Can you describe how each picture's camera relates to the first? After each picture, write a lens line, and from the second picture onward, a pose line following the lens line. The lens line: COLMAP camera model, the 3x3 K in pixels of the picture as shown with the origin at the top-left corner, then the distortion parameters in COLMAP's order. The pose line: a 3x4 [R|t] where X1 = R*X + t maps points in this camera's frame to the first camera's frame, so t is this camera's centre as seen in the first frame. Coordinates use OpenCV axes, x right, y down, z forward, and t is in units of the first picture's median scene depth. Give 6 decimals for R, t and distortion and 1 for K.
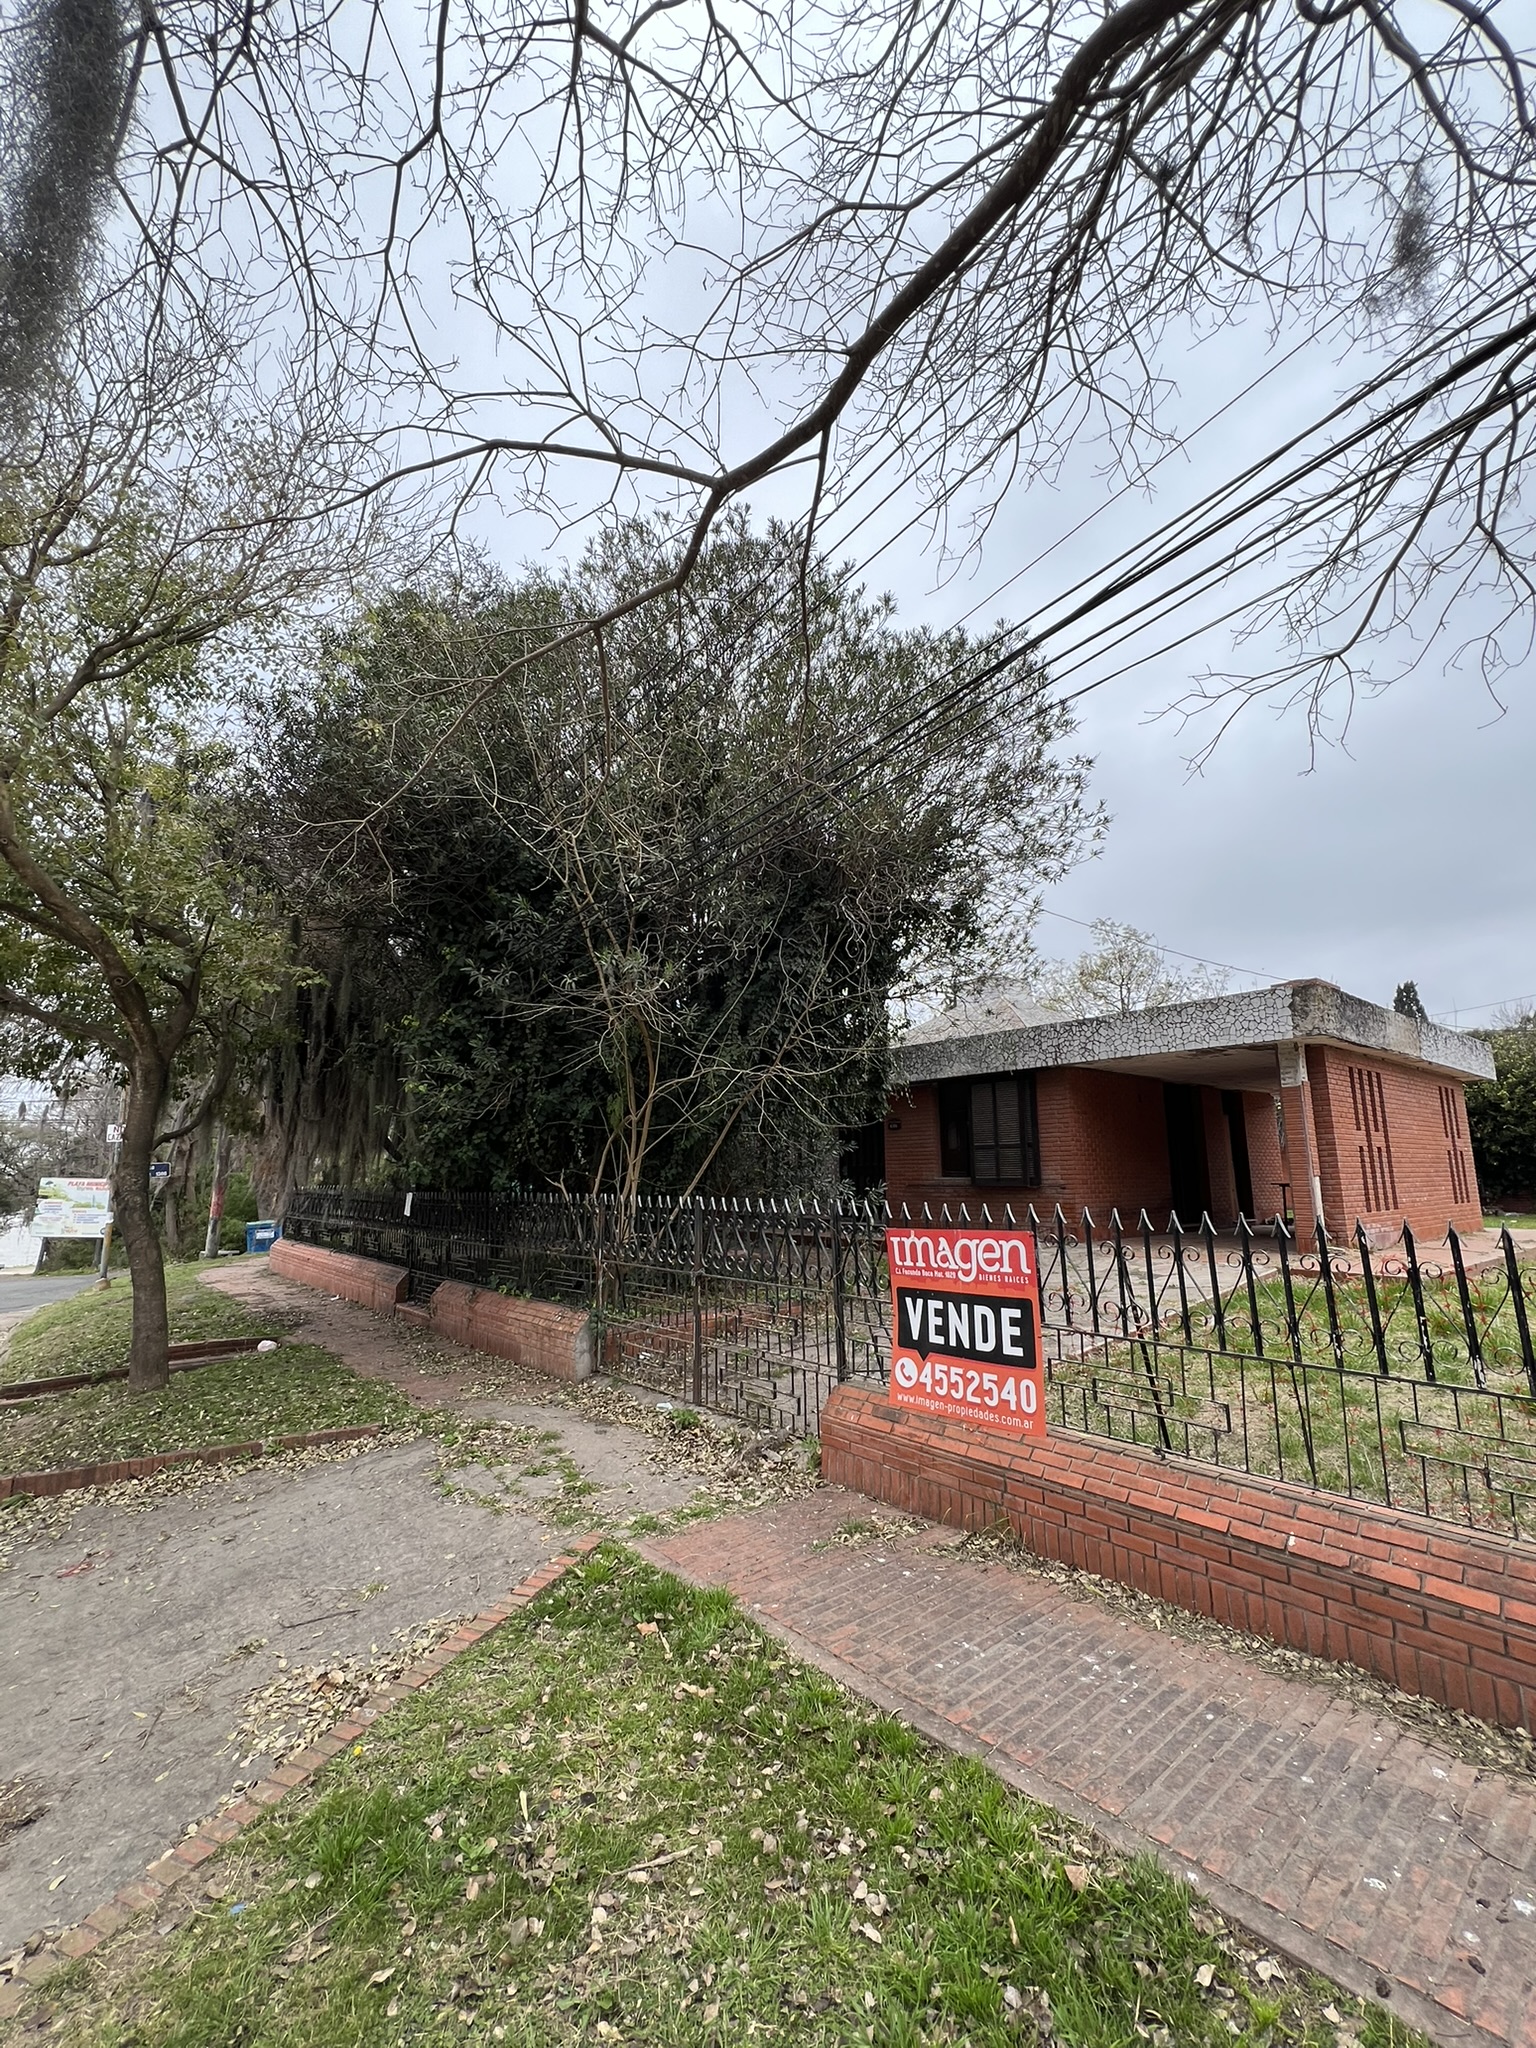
lens RADIAL K [[857.5, 0, 773.3], [0, 857.5, 1019.4], [0, 0, 1]] dist [0.003631, -0.000393]
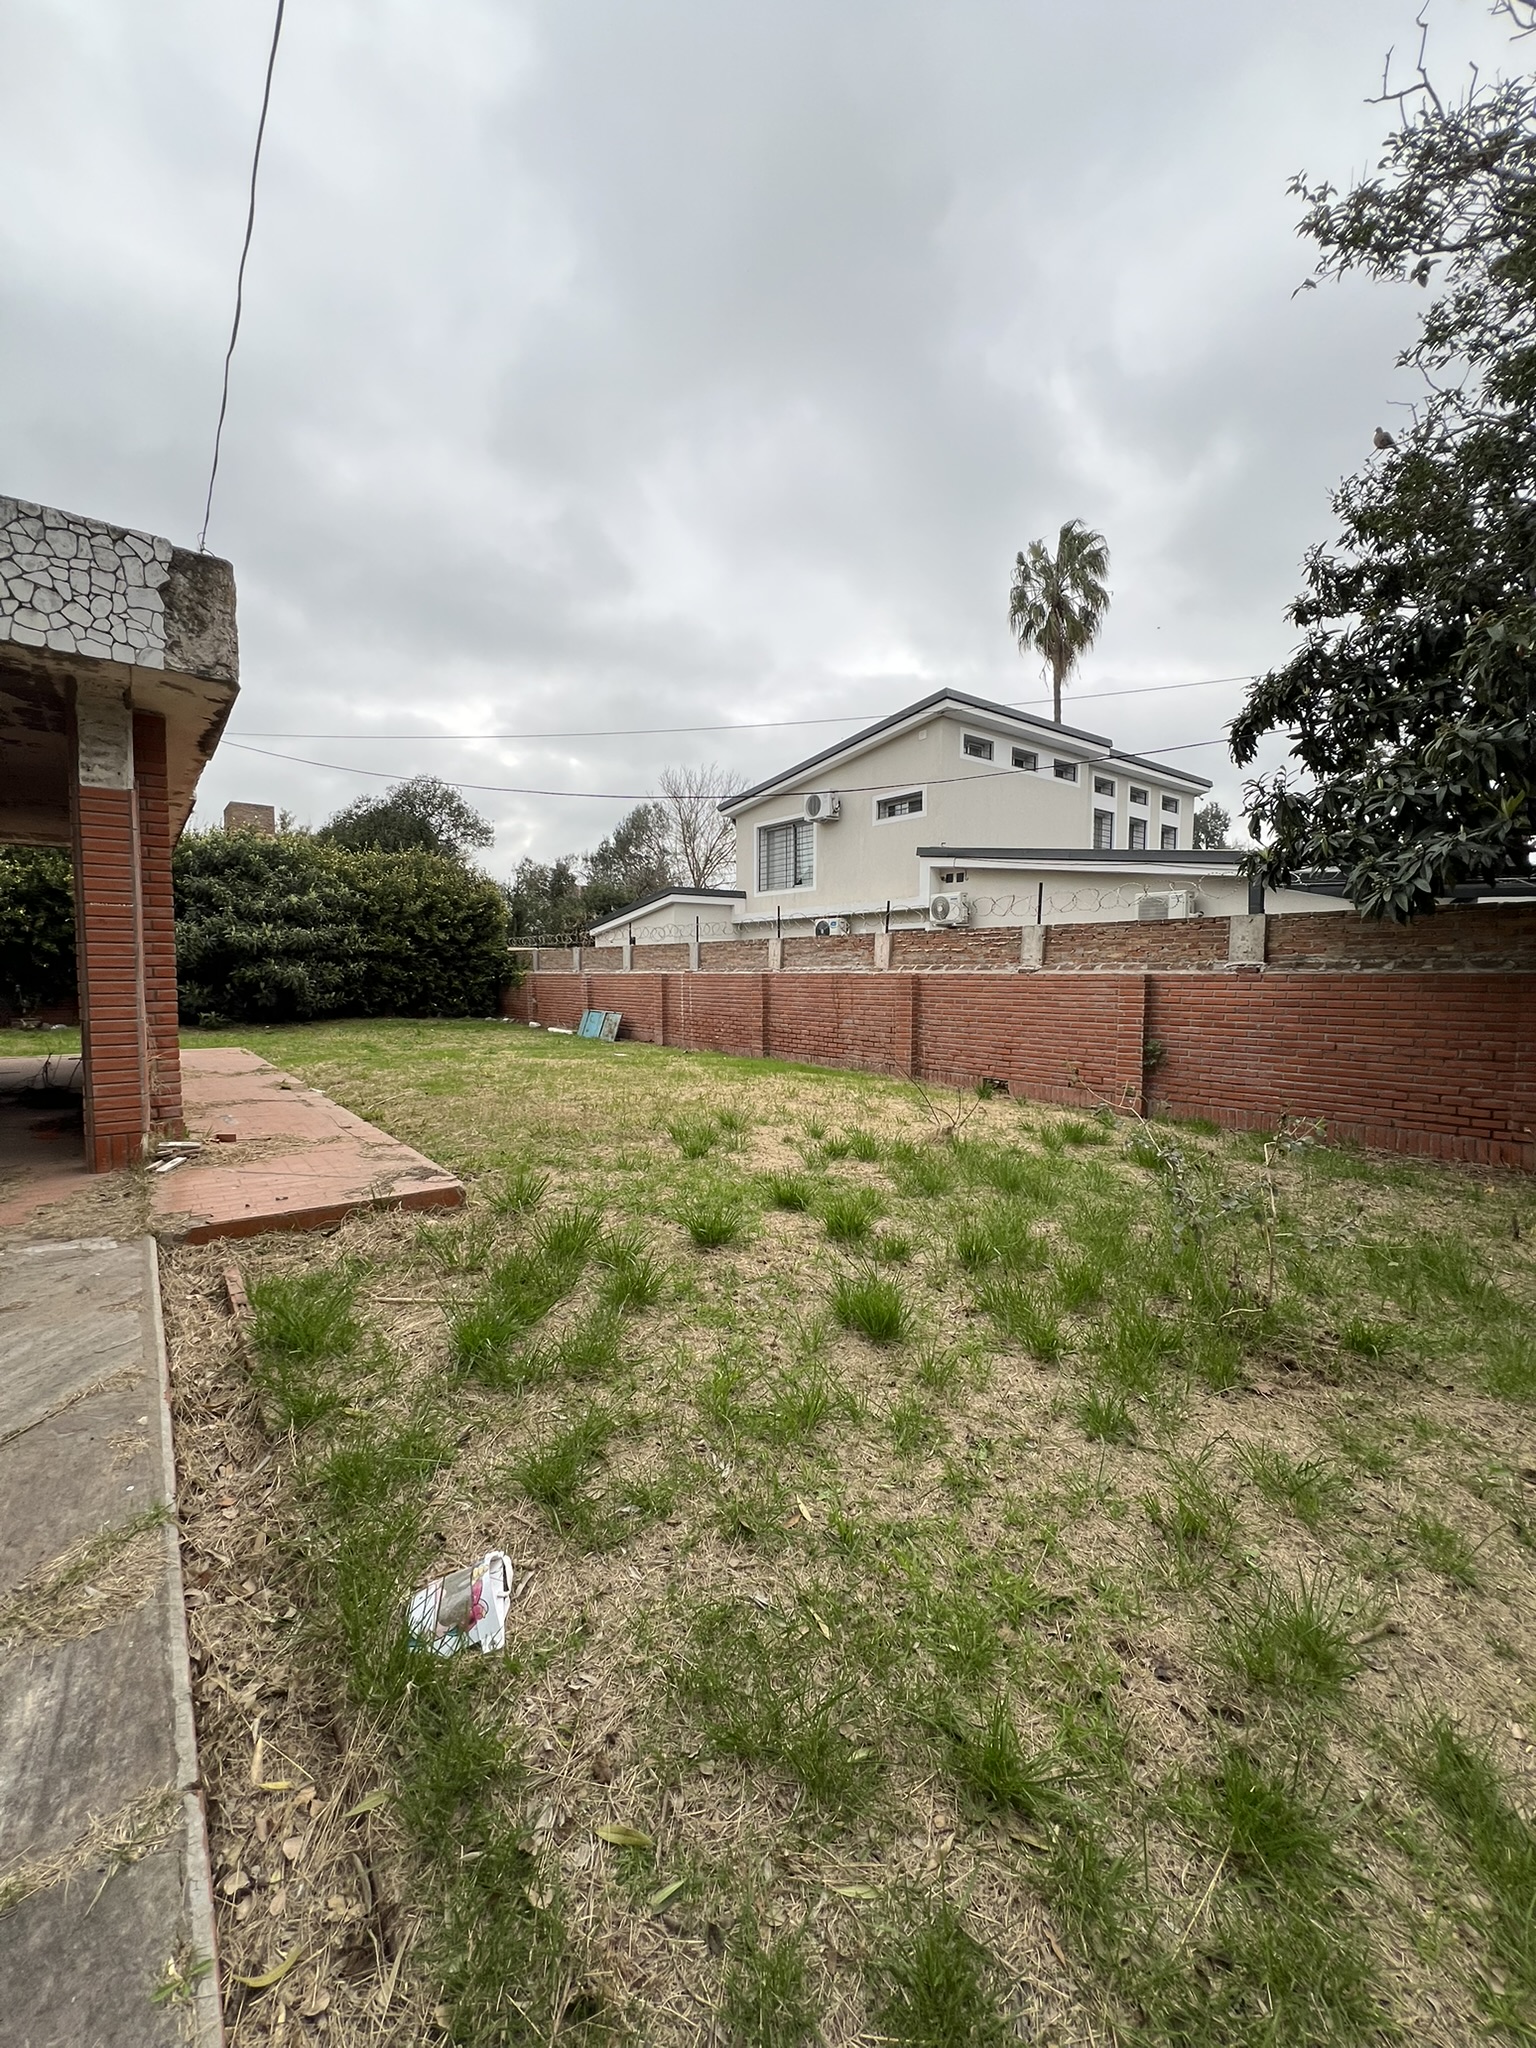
lens RADIAL K [[819.8, 0, 781.1], [0, 819.8, 1017.5], [0, 0, 1]] dist [0.002866, -0.000509]
pose [[0.018652, -0.047979, 0.998674, 0.405914], [-0.183490, 0.981719, 0.050592, 0.219686], [-0.982845, -0.184190, 0.009507, 1.321373]]
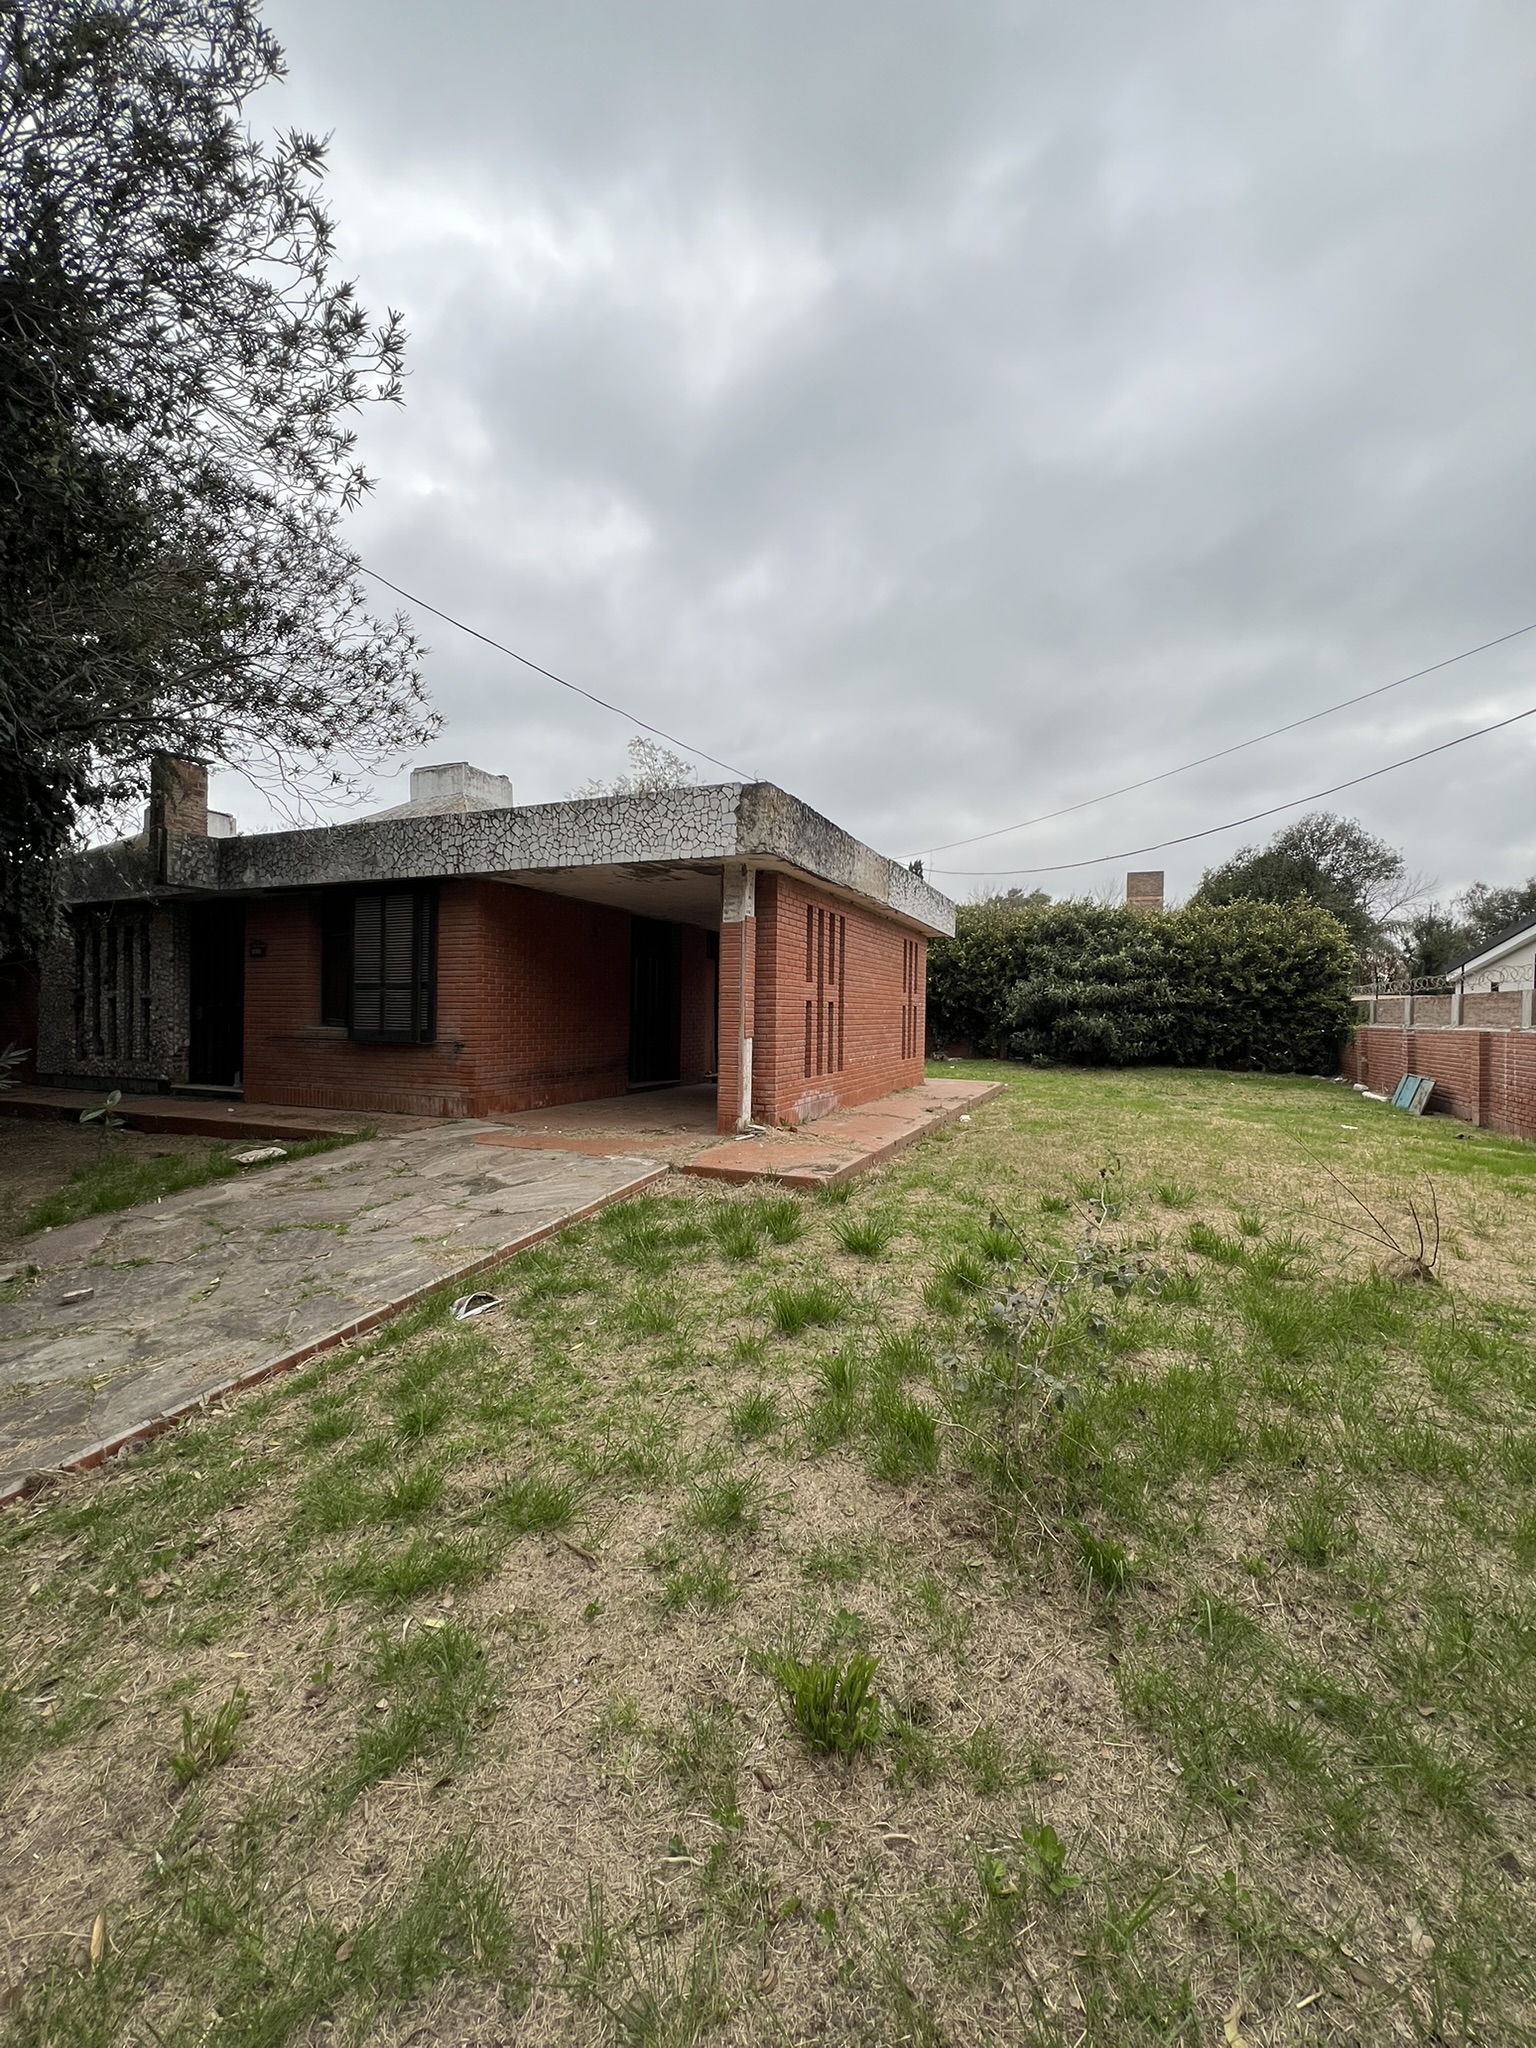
lens RADIAL K [[819.8, 0, 769.3], [0, 819.8, 1024.3], [0, 0, 1]] dist [0.002866, -0.000509]
pose [[0.892143, 0.012921, 0.451567, 0.620362], [-0.101235, 0.979887, 0.171968, 0.078861], [-0.440263, -0.199135, 0.875508, 0.672120]]
